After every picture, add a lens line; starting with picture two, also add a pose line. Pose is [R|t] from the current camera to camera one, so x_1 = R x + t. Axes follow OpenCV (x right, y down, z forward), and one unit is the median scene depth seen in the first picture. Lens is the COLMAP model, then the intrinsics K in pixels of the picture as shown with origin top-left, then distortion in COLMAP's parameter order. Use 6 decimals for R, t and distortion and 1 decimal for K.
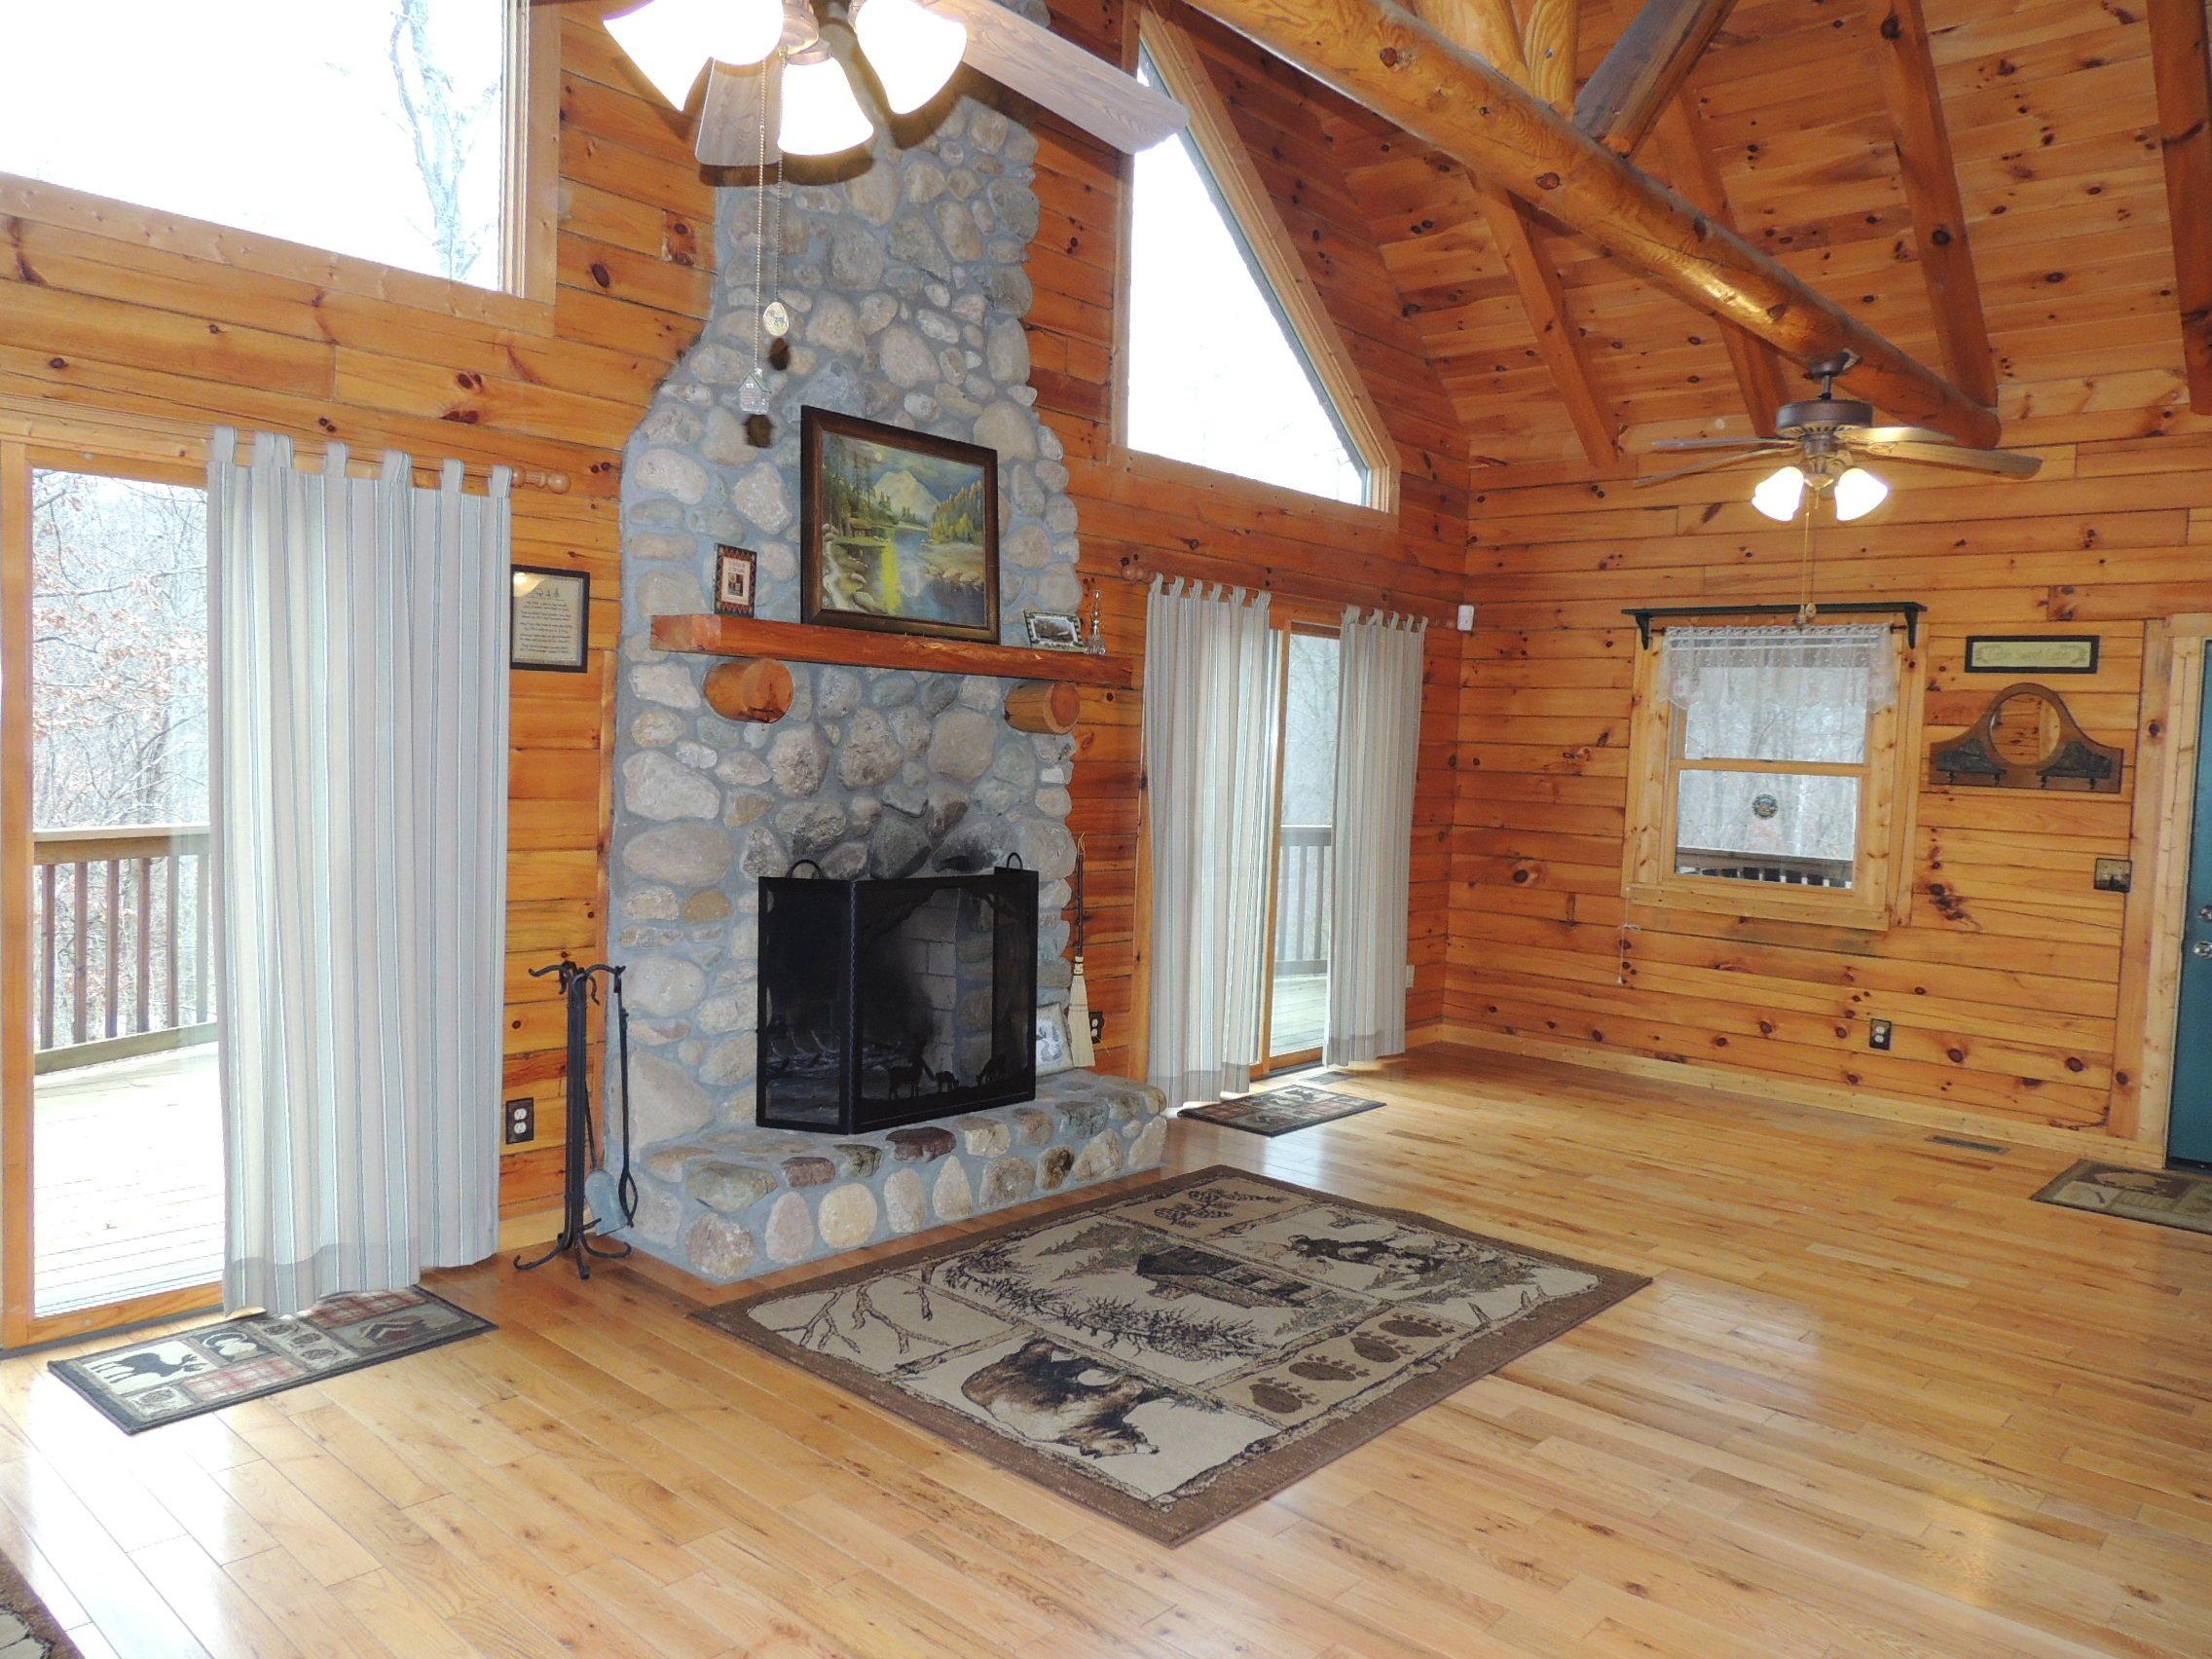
lens RADIAL K [[1574.8, 0, 1111.0], [0, 1574.8, 828.5], [0, 0, 1]] dist [-0.020796, 0.003700]
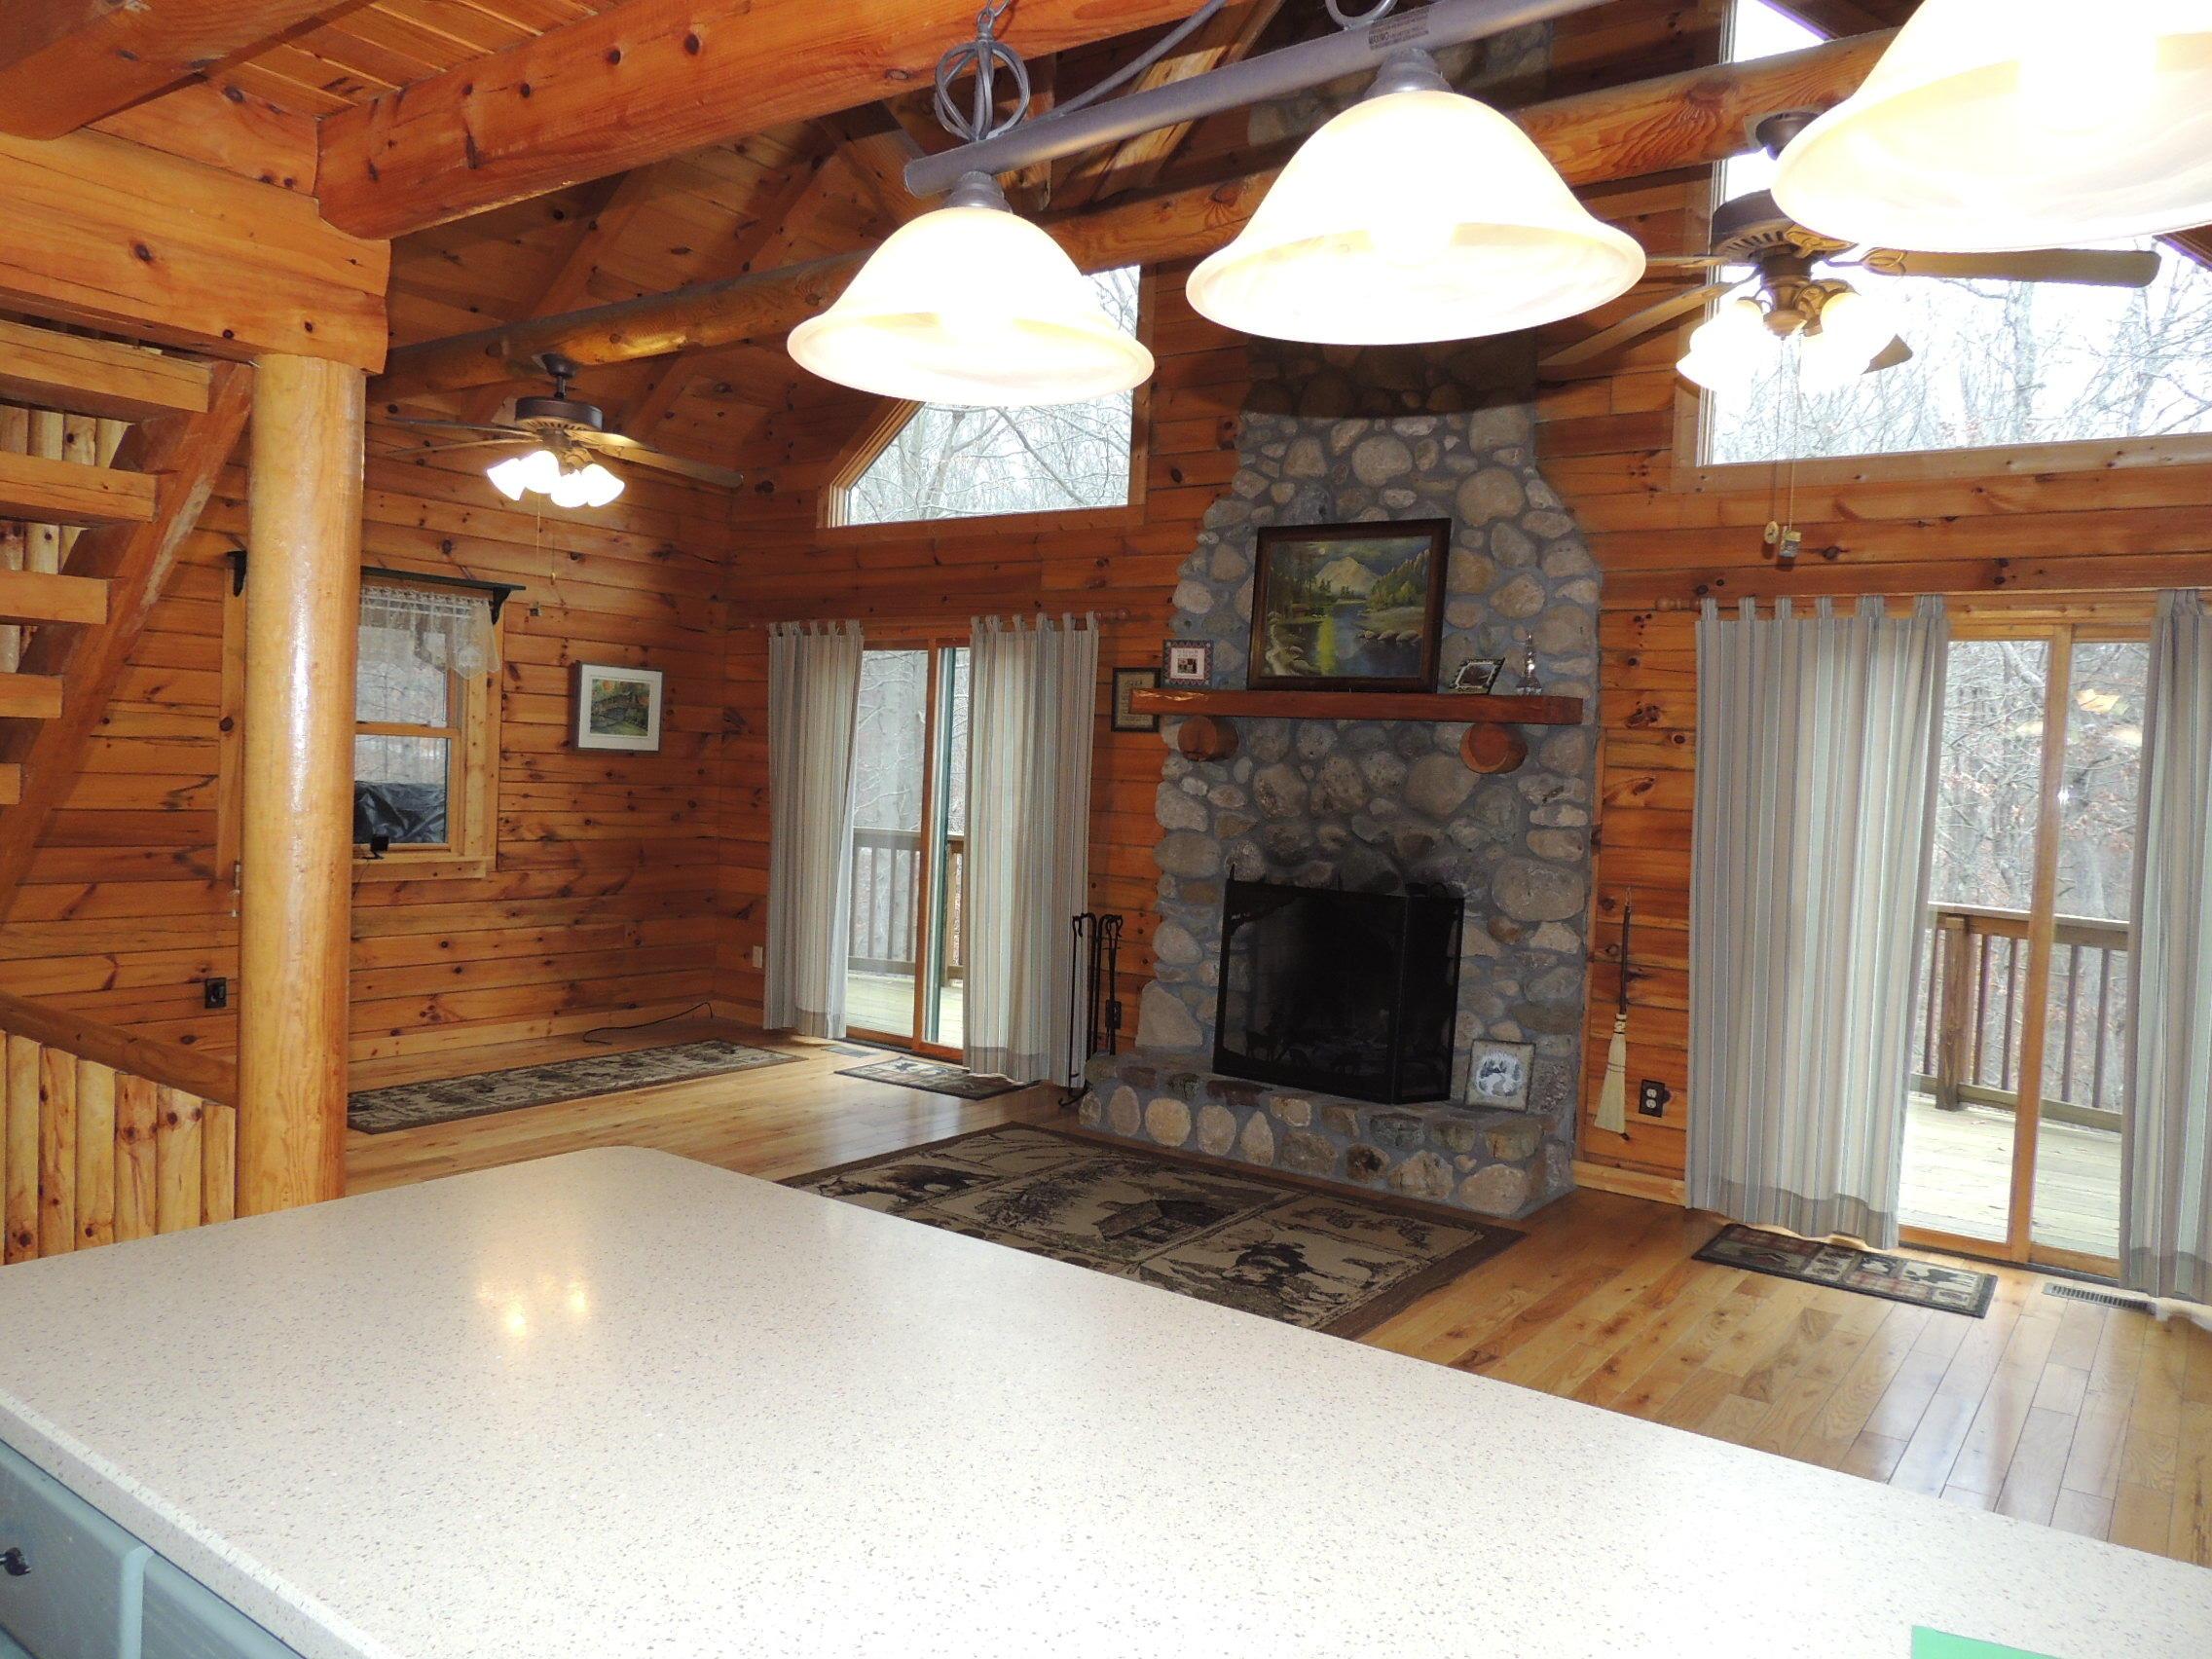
lens RADIAL K [[1574.8, 0, 1111.0], [0, 1574.8, 828.5], [0, 0, 1]] dist [-0.020796, 0.003700]
pose [[0.112659, 0.005106, -0.993621, 1.115365], [-0.098163, 0.995152, -0.006016, 0.007991], [0.988773, 0.098215, 0.112614, 0.735781]]
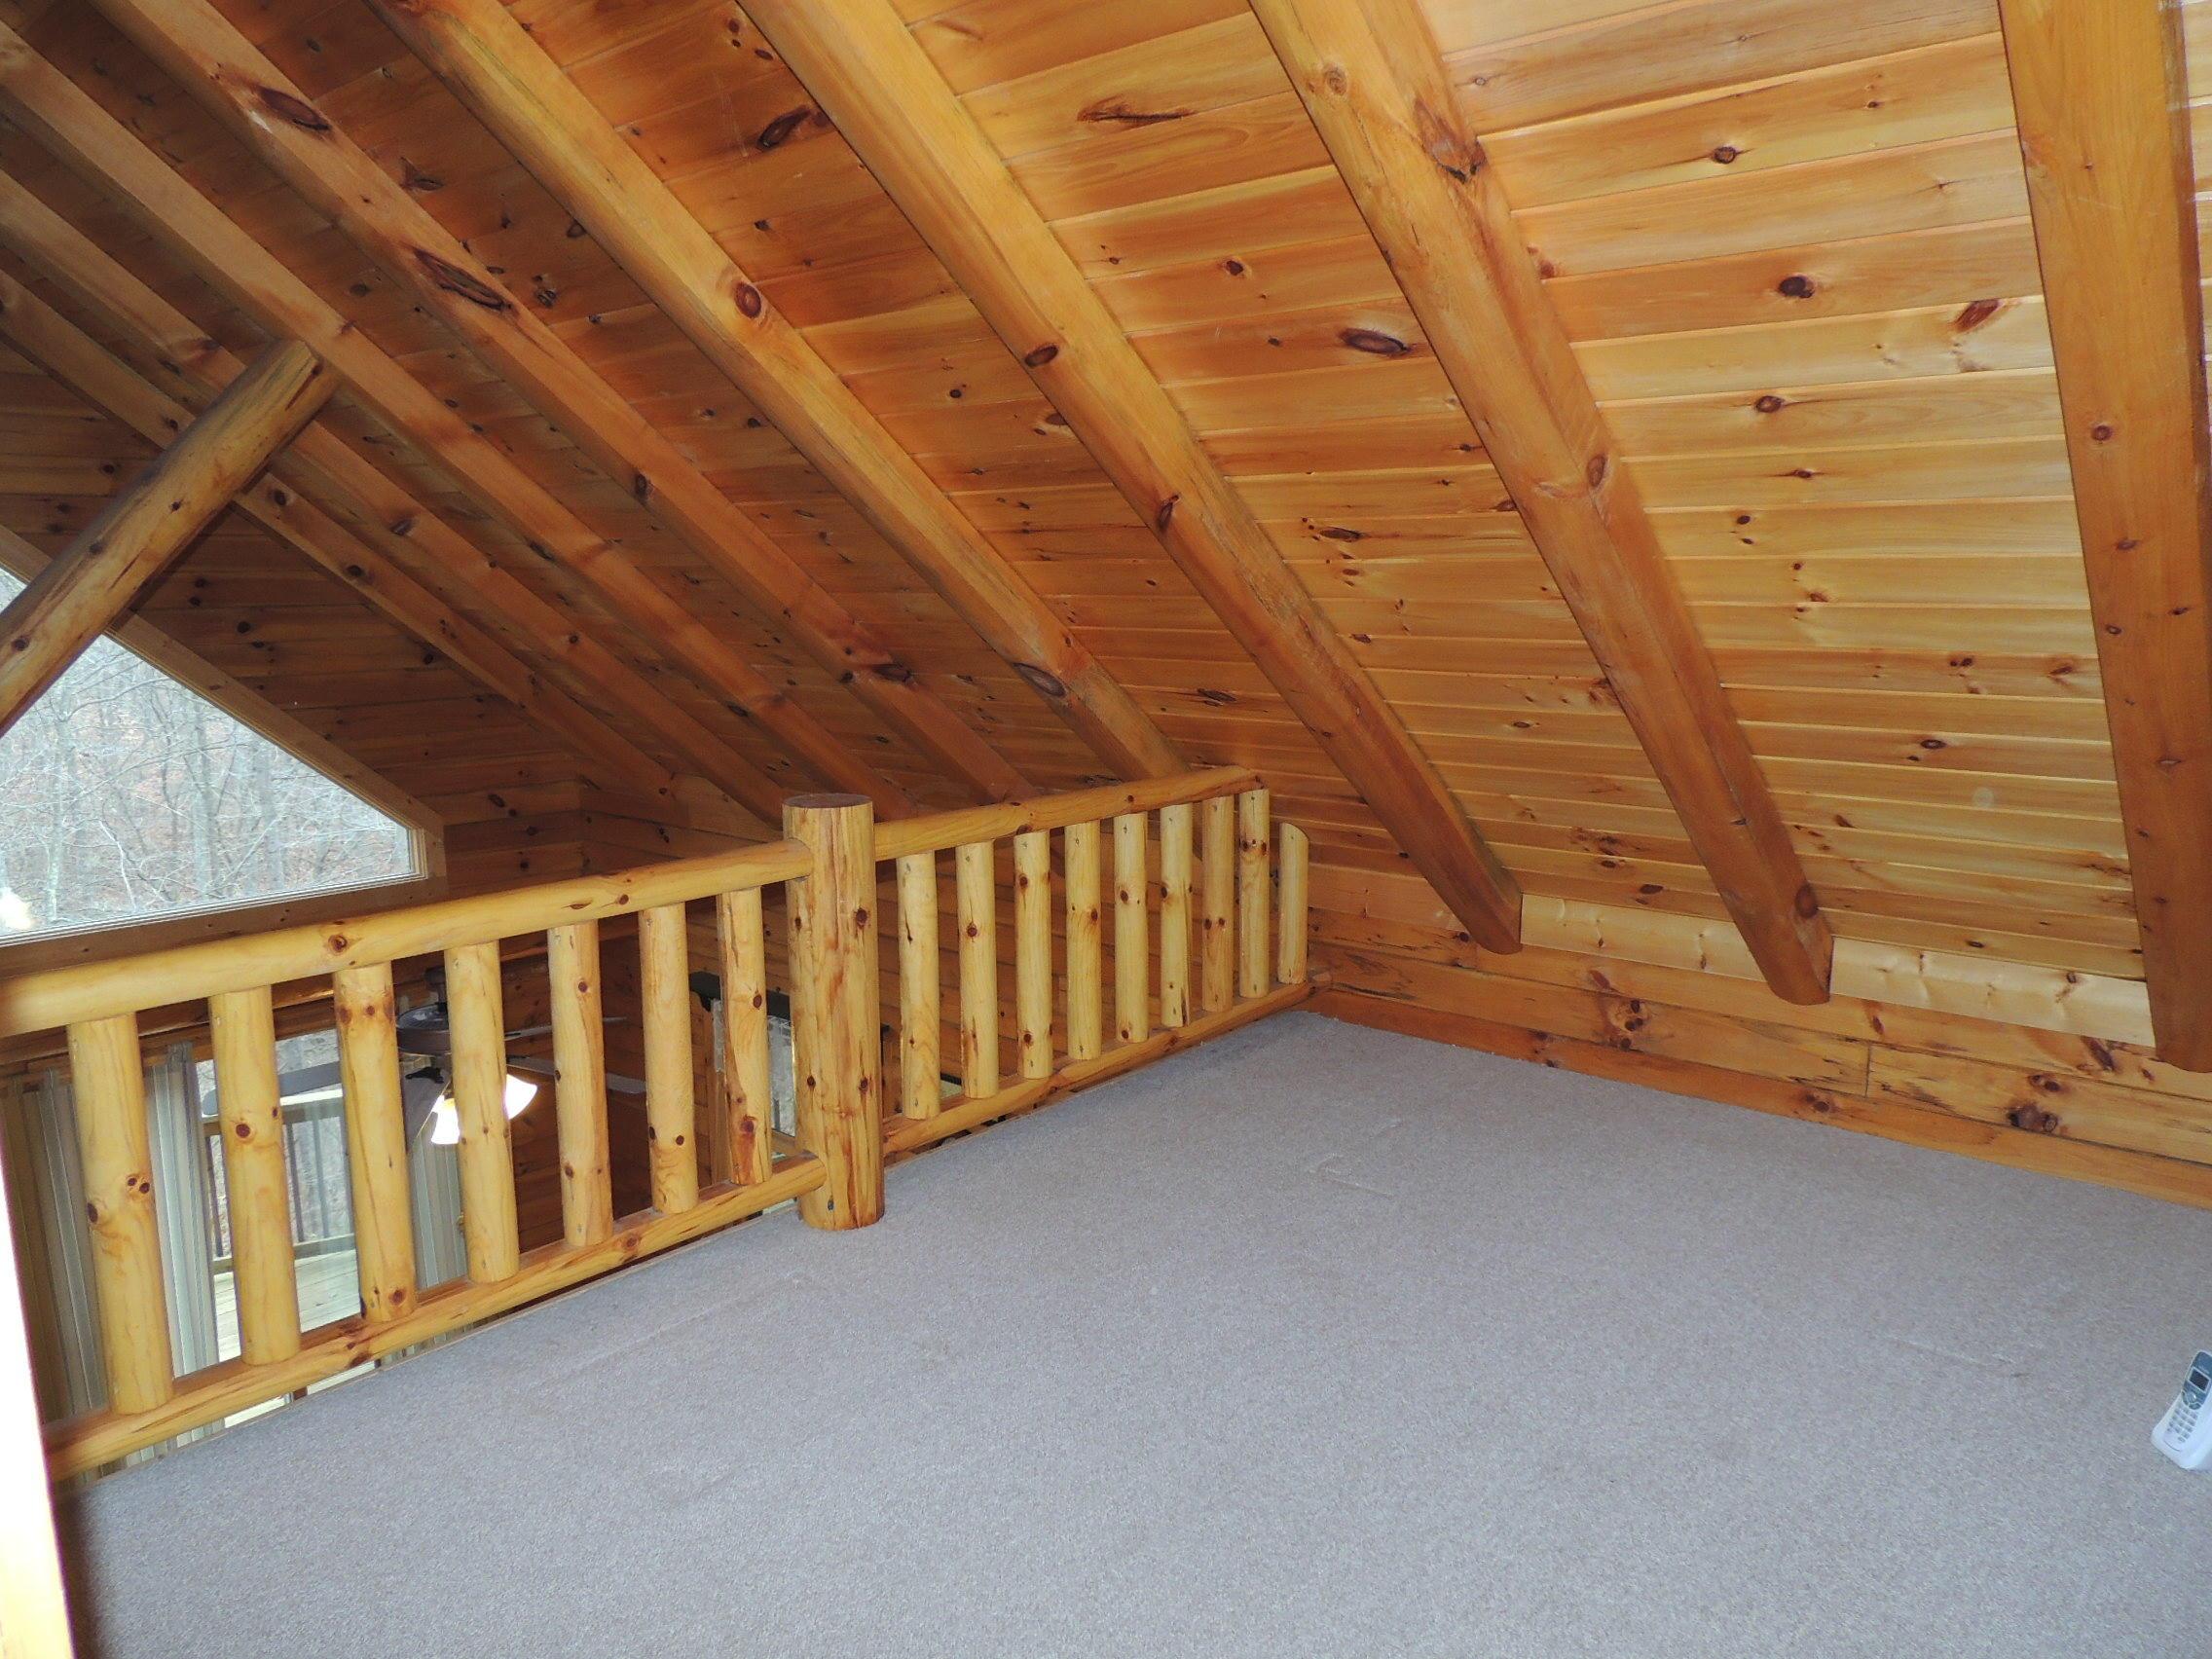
lens RADIAL K [[1574.8, 0, 1111.0], [0, 1574.8, 828.5], [0, 0, 1]] dist [-0.020796, 0.003700]
pose [[0.998793, -0.048462, 0.008030, 0.898527], [0.047328, 0.993143, 0.106900, -0.484769], [-0.013155, -0.106391, 0.994237, 0.111985]]
